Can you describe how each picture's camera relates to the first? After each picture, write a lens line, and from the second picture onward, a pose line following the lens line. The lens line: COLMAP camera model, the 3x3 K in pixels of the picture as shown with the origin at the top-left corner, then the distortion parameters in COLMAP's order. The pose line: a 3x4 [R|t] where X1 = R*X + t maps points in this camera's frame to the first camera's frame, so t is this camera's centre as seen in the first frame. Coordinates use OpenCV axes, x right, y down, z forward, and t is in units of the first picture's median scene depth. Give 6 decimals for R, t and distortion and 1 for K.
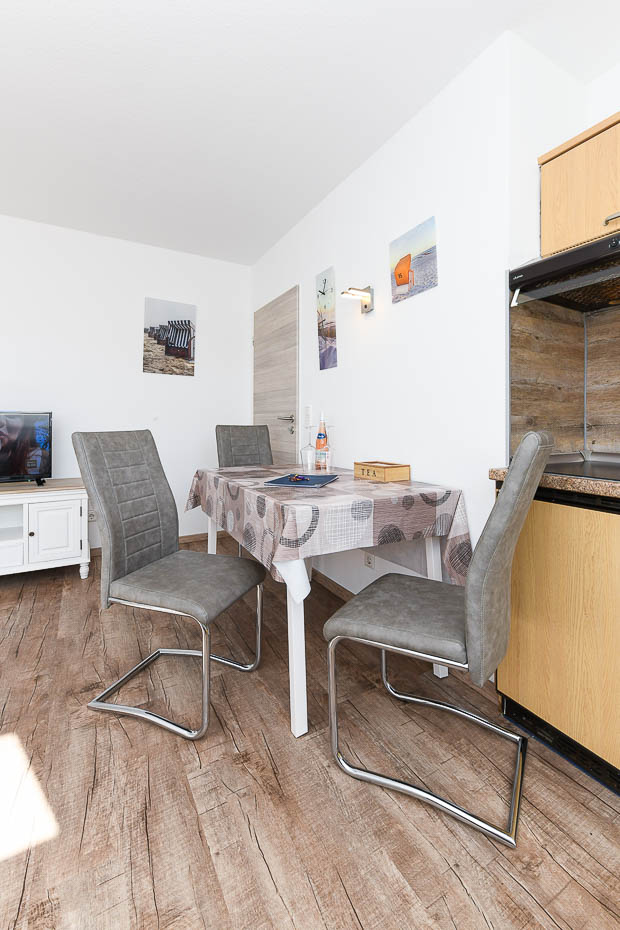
lens RADIAL K [[432.0, 0, 331.0], [0, 432.0, 422.3], [0, 0, 1]] dist [-0.000622, -0.000461]
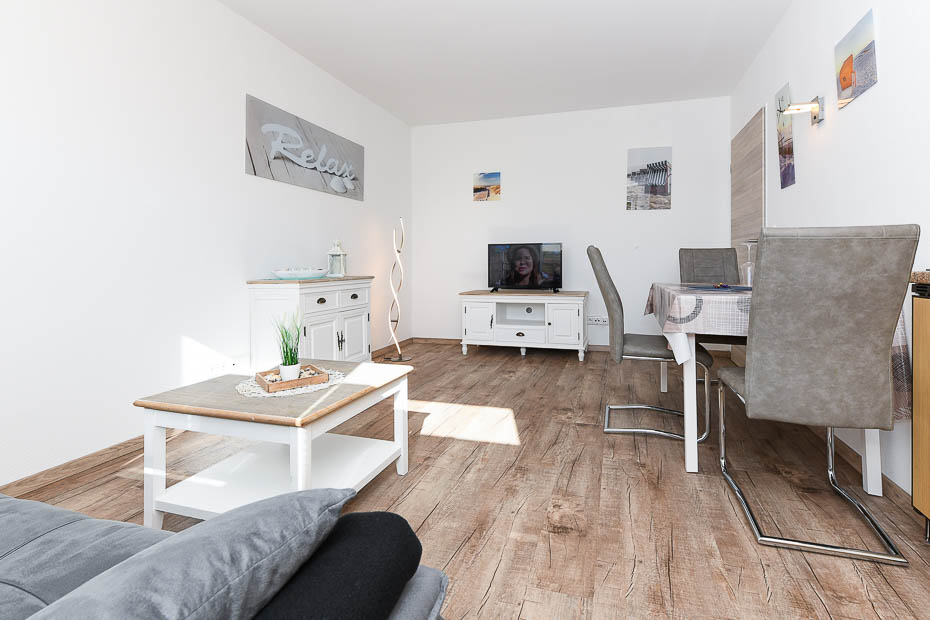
lens RADIAL K [[429.5, 0, 470.5], [0, 429.5, 264.6], [0, 0, 1]] dist [-0.002769, -0.000978]
pose [[0.653680, -0.003973, -0.756761, 0.301212], [0.005265, 0.999986, -0.000702, 0.059145], [0.756753, -0.003525, 0.653692, -0.218267]]
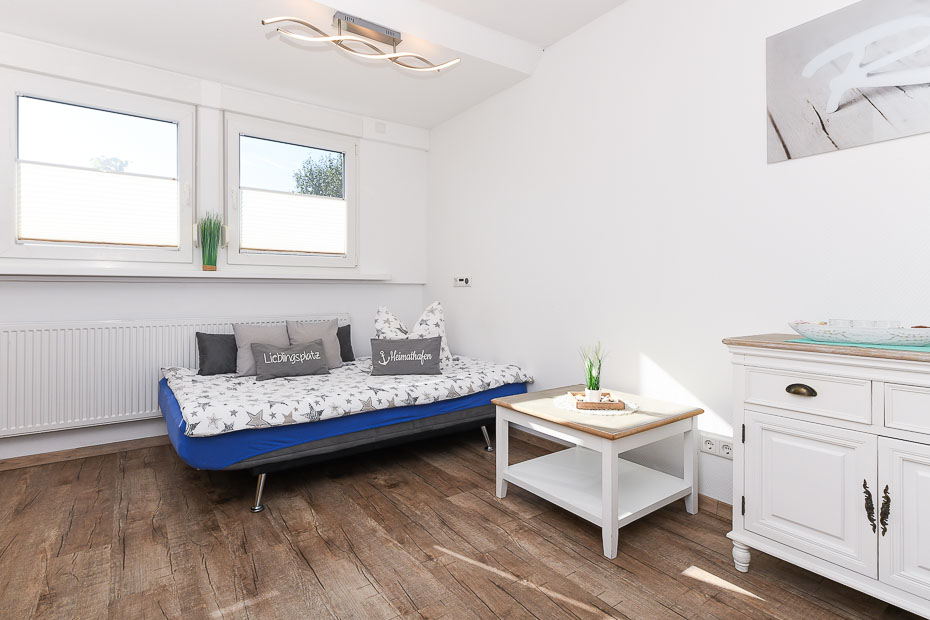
lens RADIAL K [[463.5, 0, 443.5], [0, 463.5, 288.3], [0, 0, 1]] dist [-0.000812, -0.000725]
pose [[-0.997274, -0.004554, -0.073647, -0.410227], [-0.004491, 0.999989, -0.001020, 0.021904], [0.073651, -0.000686, -0.997284, 0.908289]]
